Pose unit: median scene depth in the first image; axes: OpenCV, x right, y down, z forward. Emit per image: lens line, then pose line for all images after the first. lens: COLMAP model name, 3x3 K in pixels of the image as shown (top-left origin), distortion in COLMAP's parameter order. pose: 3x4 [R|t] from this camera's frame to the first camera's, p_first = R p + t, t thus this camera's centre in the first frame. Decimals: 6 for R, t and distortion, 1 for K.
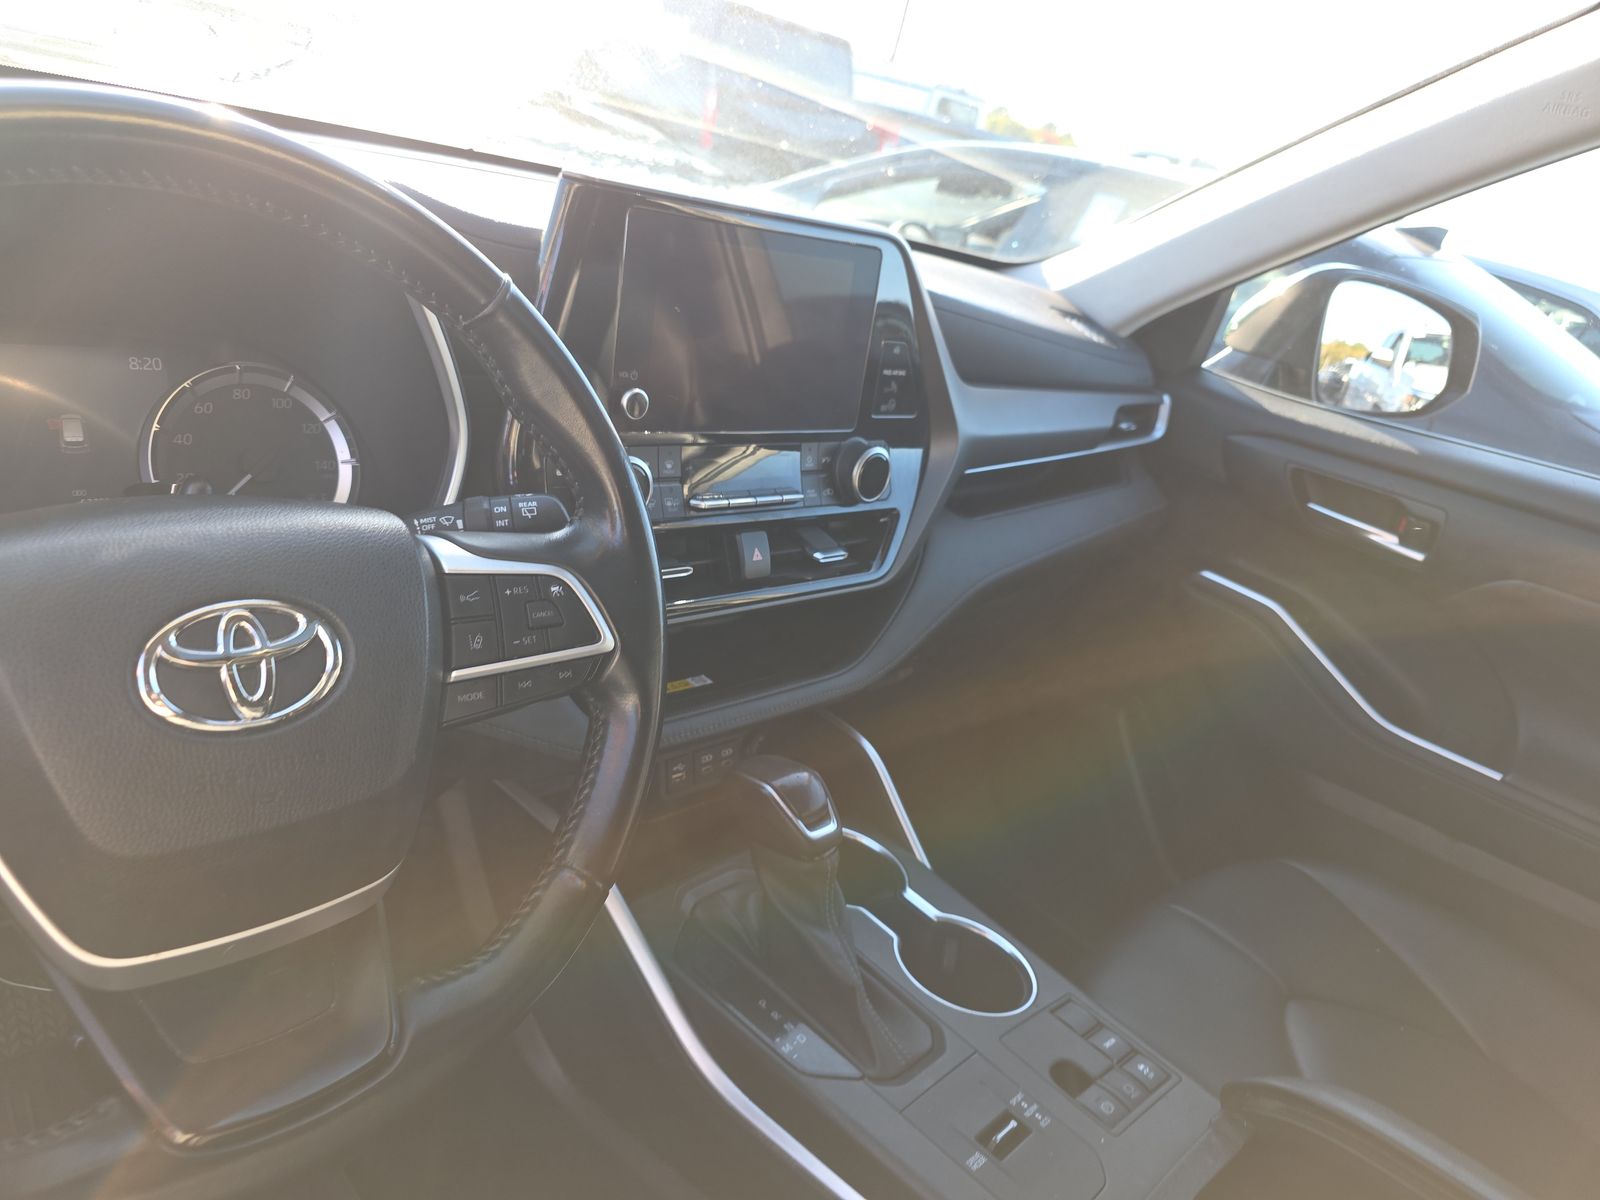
lens RADIAL K [[1084.0, 0, 800.0], [0, 1084.0, 600.0], [0, 0, 1]] dist [0.029140, -0.004966]
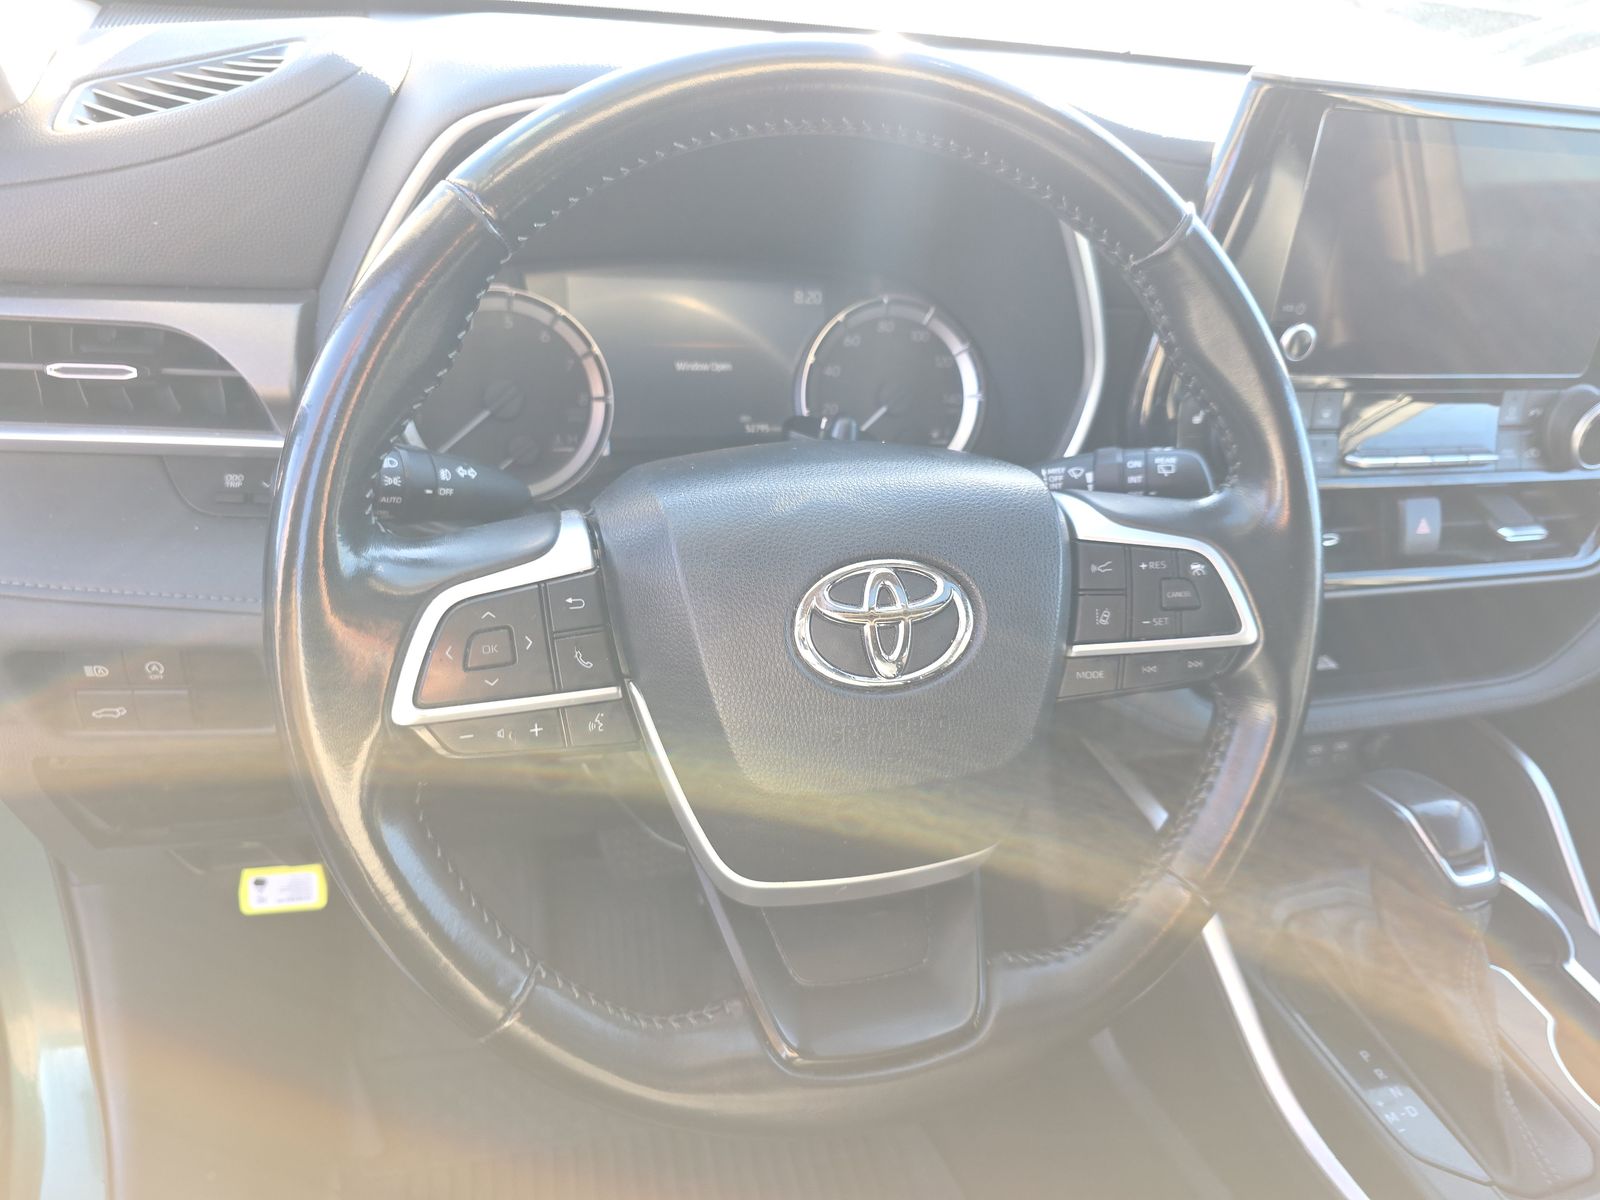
lens RADIAL K [[1048.7, 0, 802.3], [0, 1048.7, 565.4], [0, 0, 1]] dist [0.005711, 0.000827]
pose [[0.881296, 0.128420, -0.454781, -0.104069], [-0.091197, 0.990495, 0.102969, -0.060572], [0.463682, -0.049271, 0.884631, 0.085177]]
